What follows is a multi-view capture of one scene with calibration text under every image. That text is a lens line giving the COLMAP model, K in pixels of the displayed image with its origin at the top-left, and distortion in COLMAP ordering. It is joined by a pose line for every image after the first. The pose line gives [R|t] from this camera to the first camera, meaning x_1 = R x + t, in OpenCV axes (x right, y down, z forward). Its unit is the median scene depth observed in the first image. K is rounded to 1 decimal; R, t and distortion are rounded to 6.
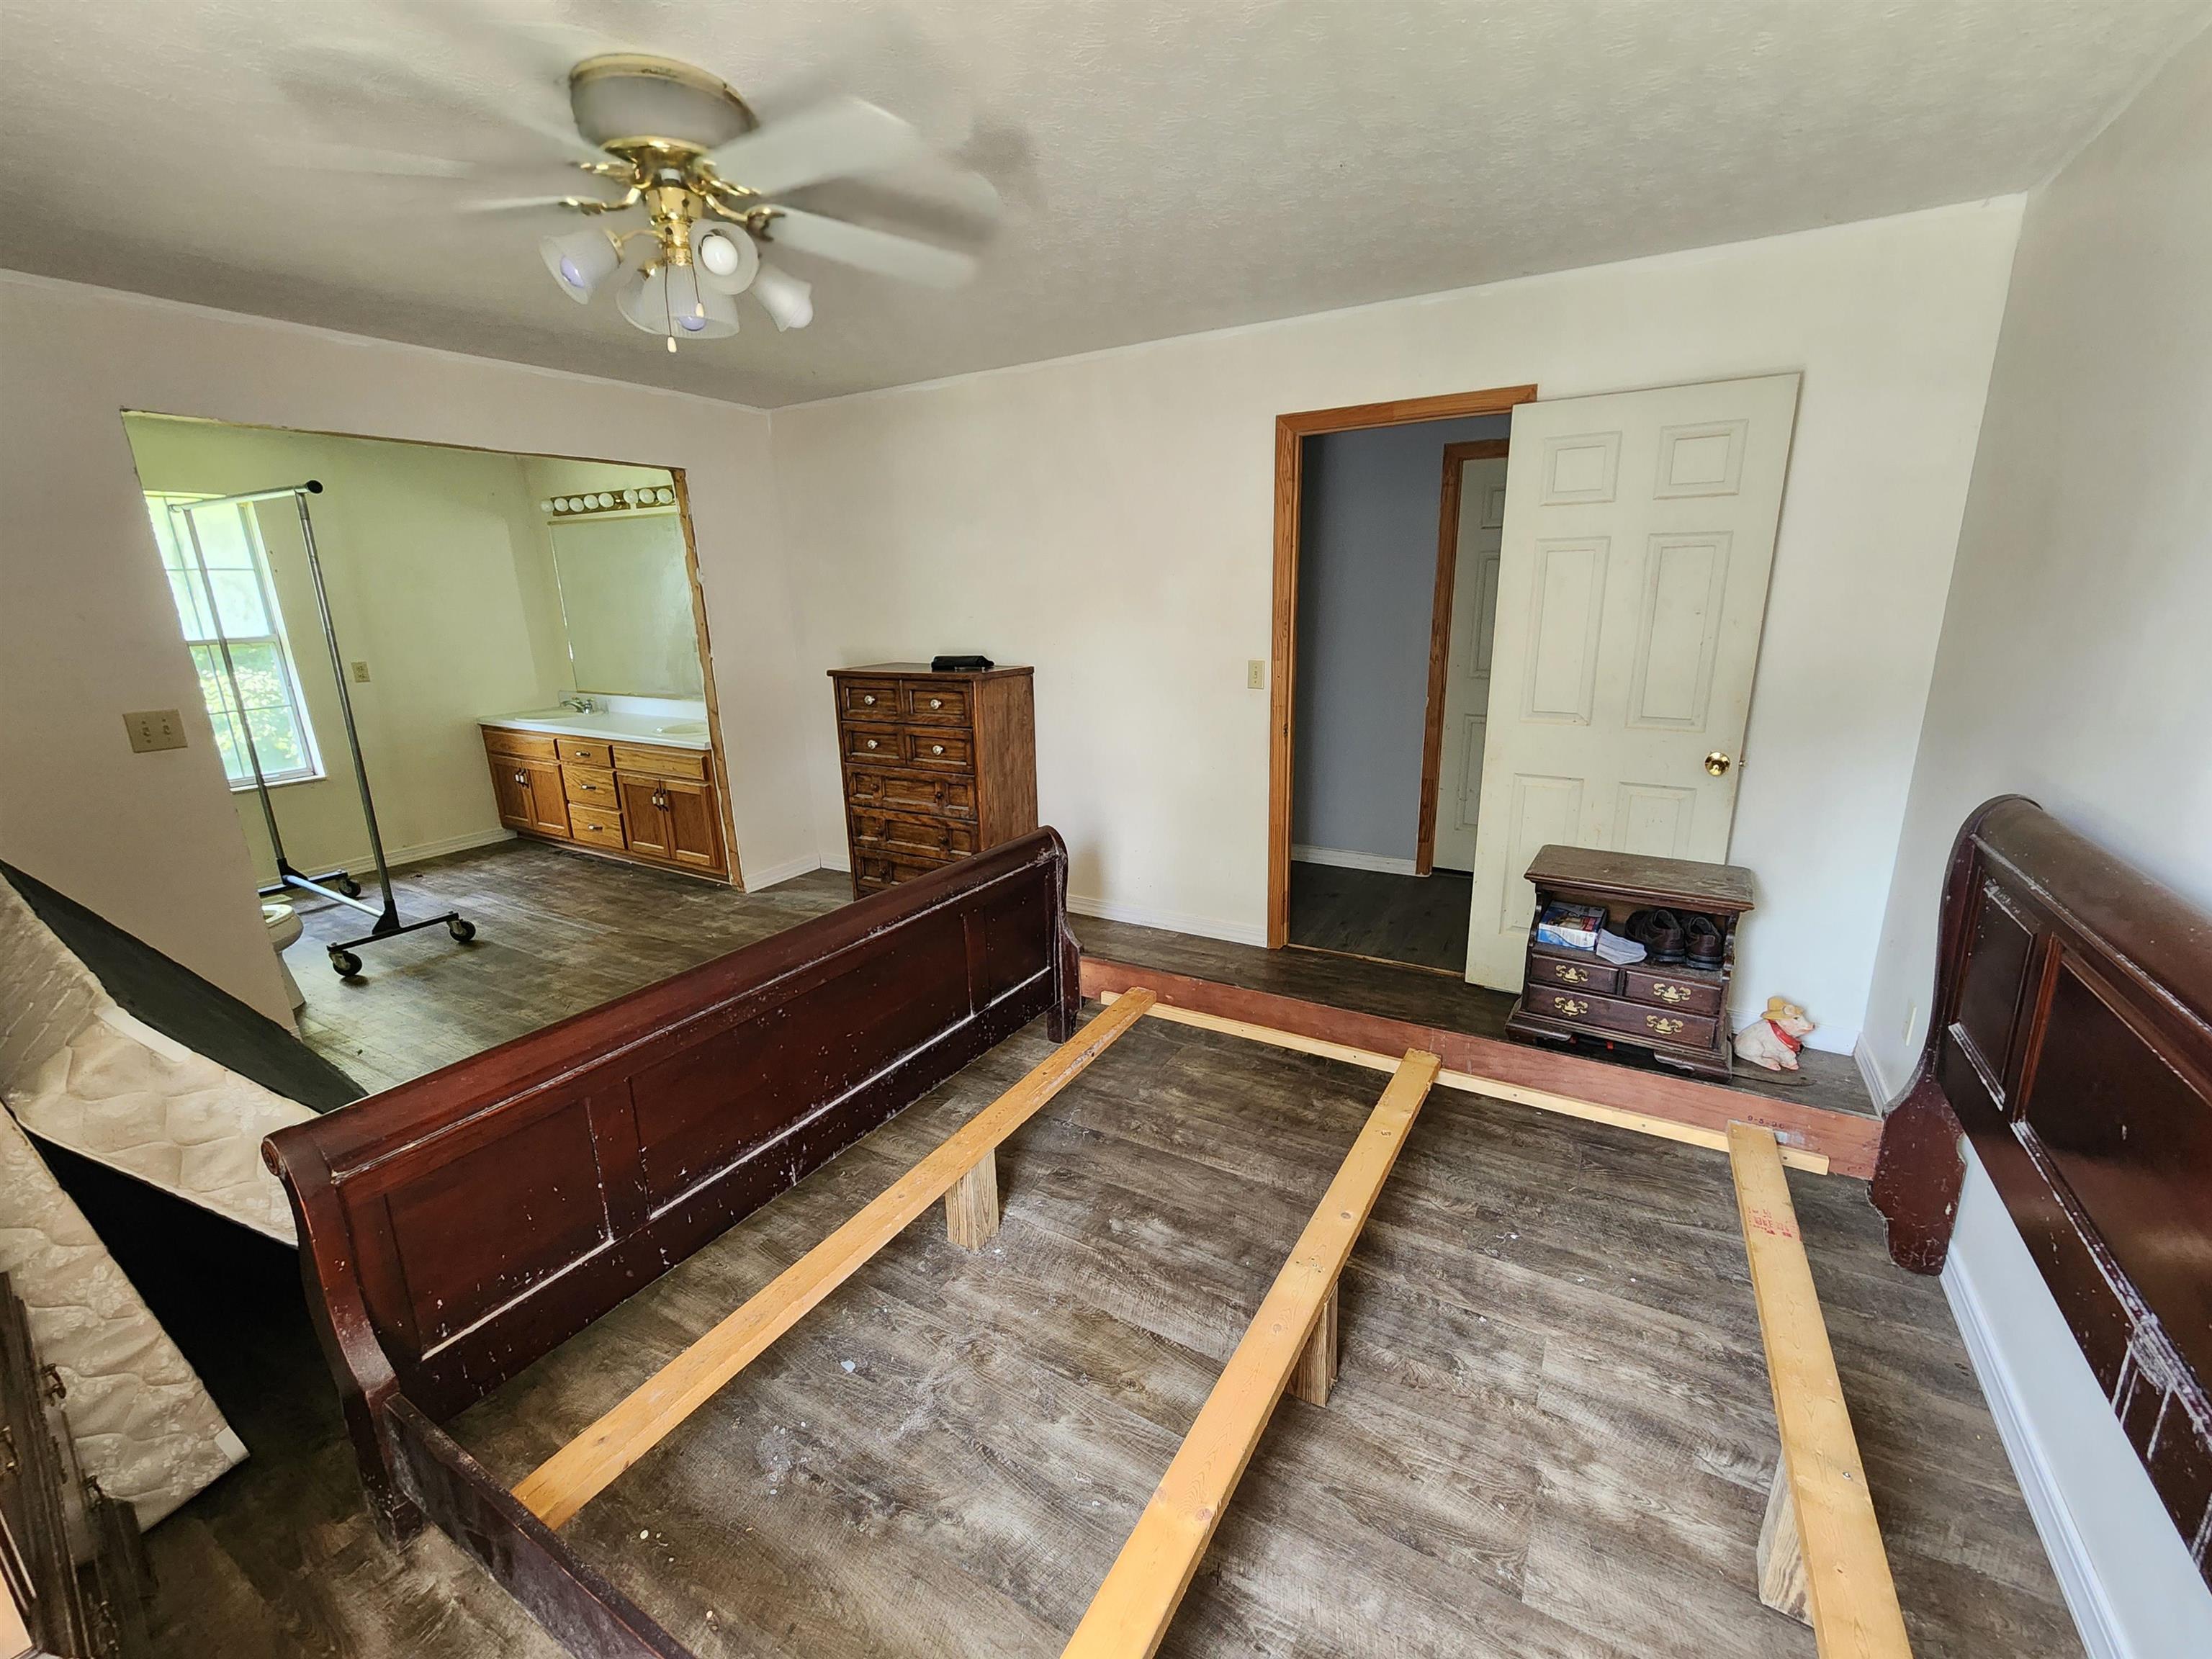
lens RADIAL K [[910.2, 0, 1107.3], [0, 910.2, 818.2], [0, 0, 1]] dist [0.003466, -0.000559]
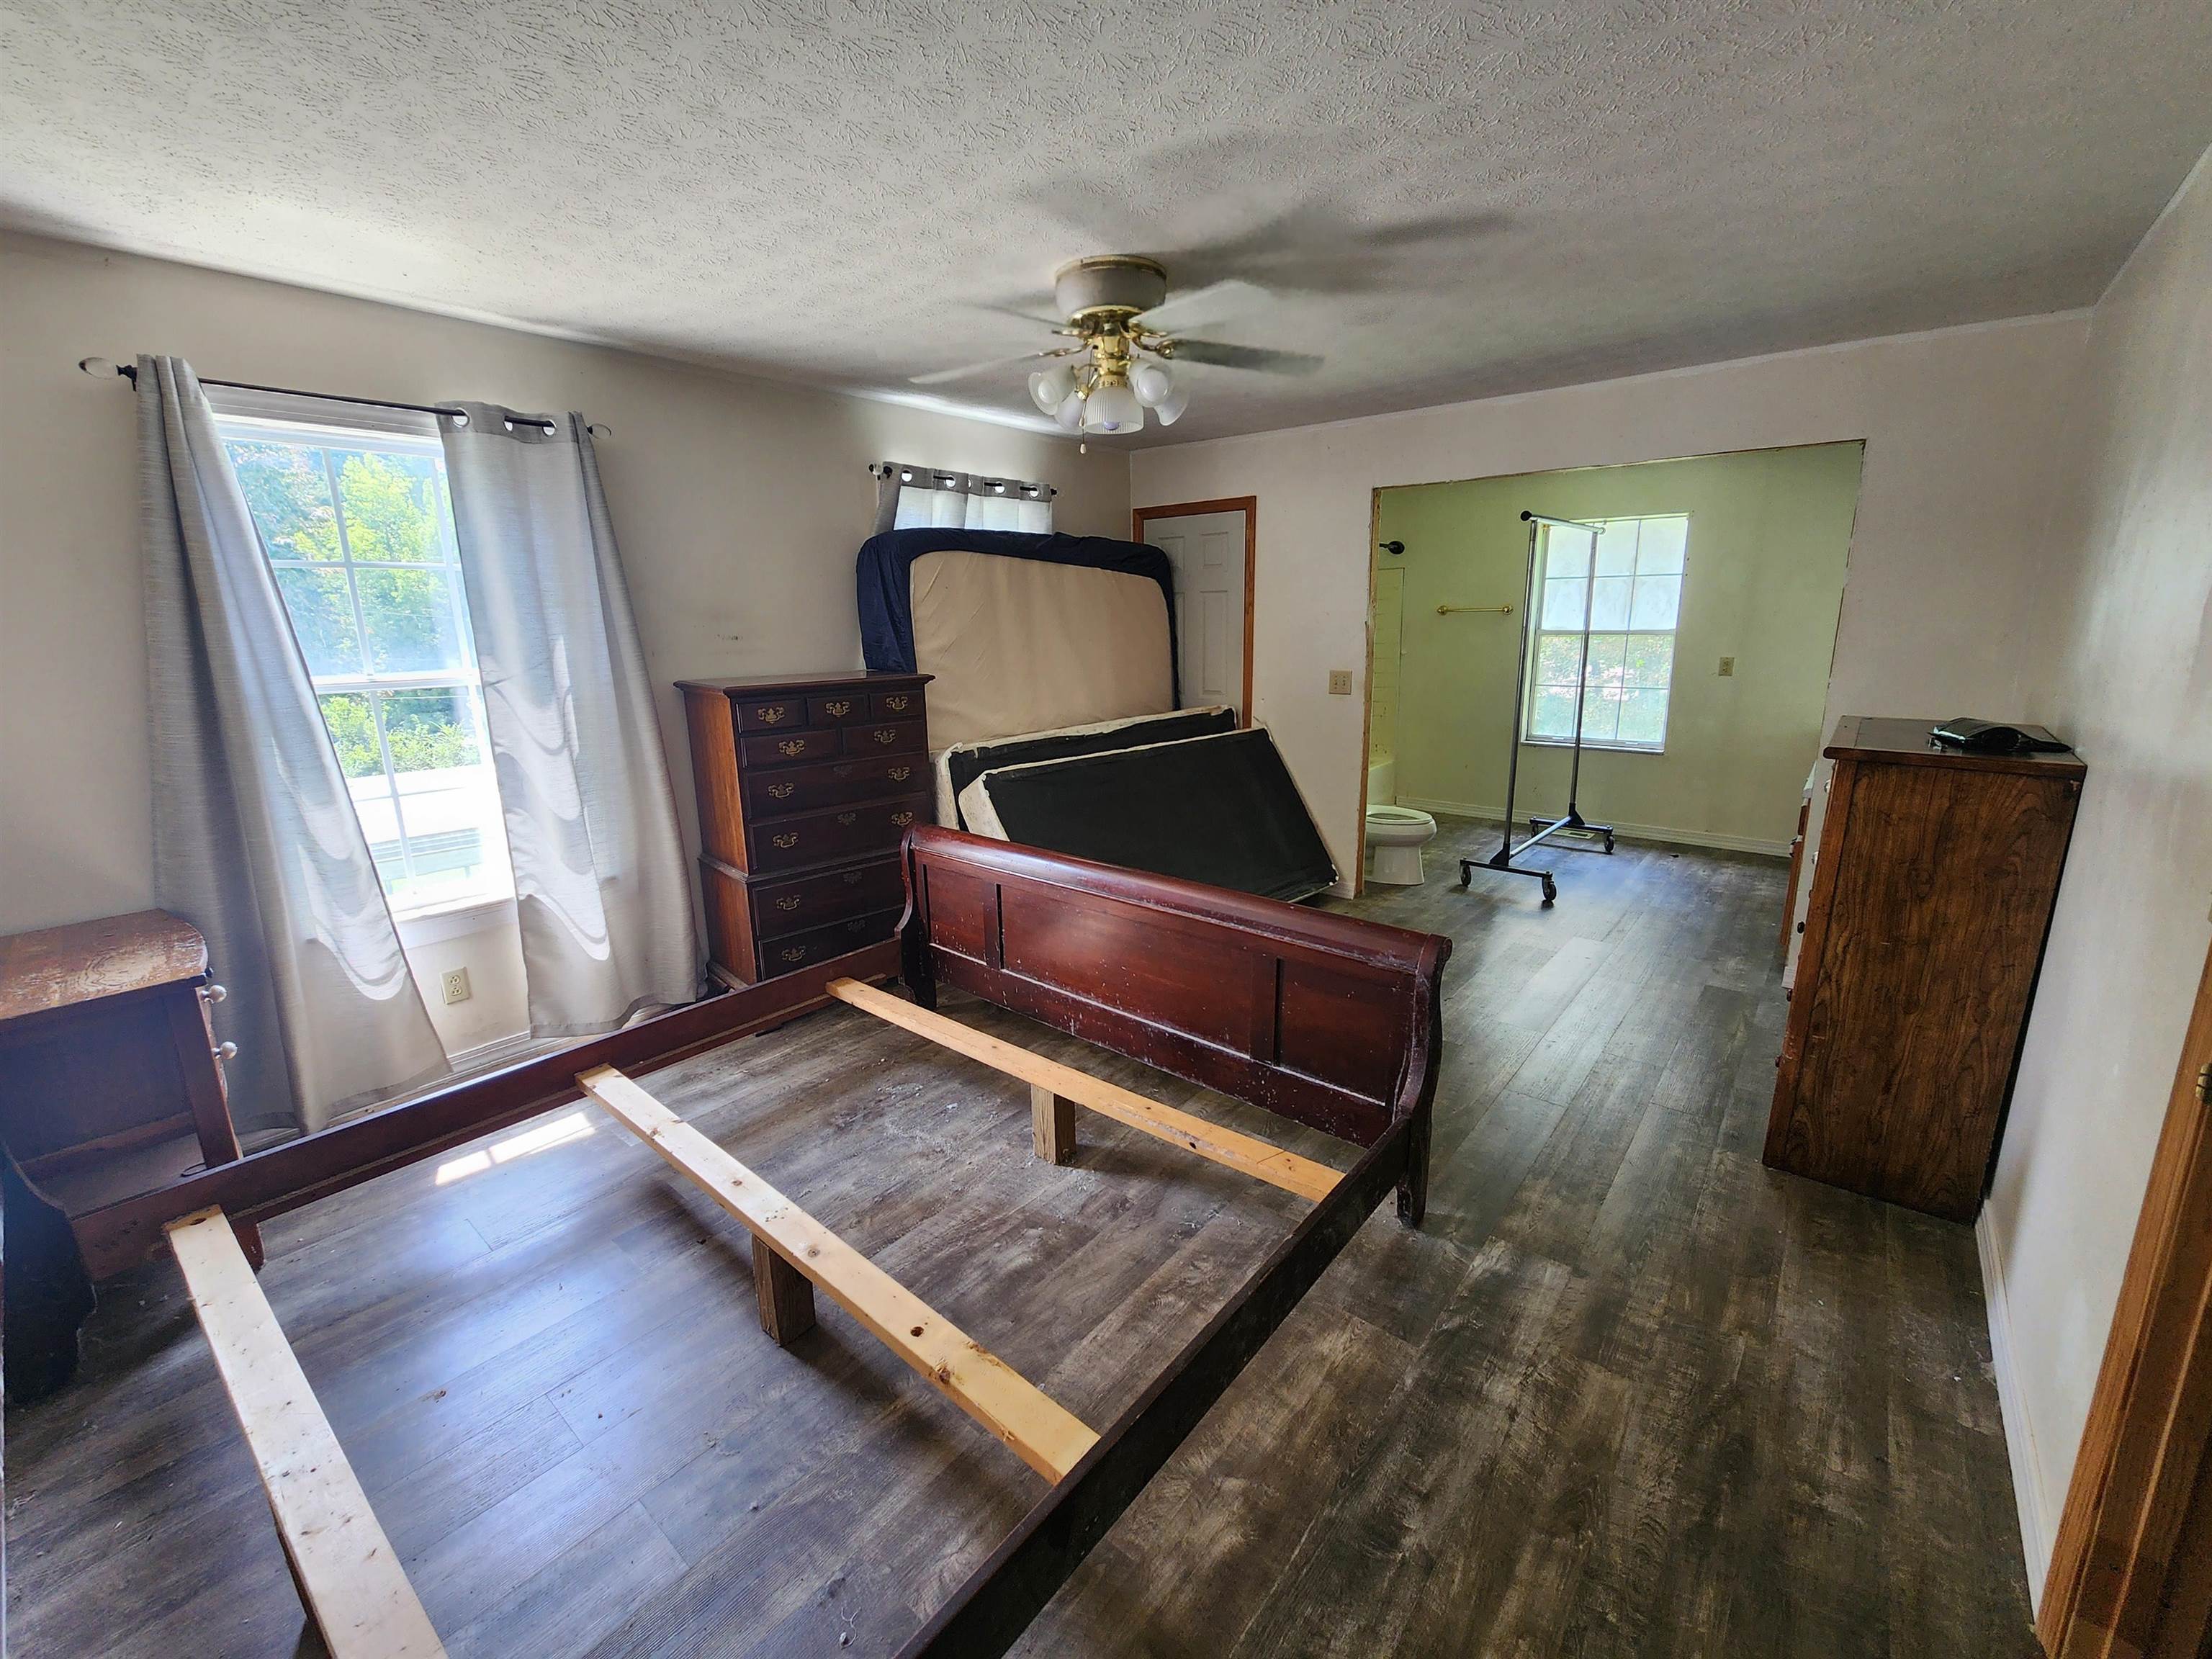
lens RADIAL K [[910.2, 0, 1116.3], [0, 910.2, 823.2], [0, 0, 1]] dist [0.003466, -0.000559]
pose [[-0.158527, 0.251659, -0.954744, 0.471739], [-0.226824, 0.931828, 0.283281, -0.163086], [0.960947, 0.261467, -0.090638, 0.580220]]
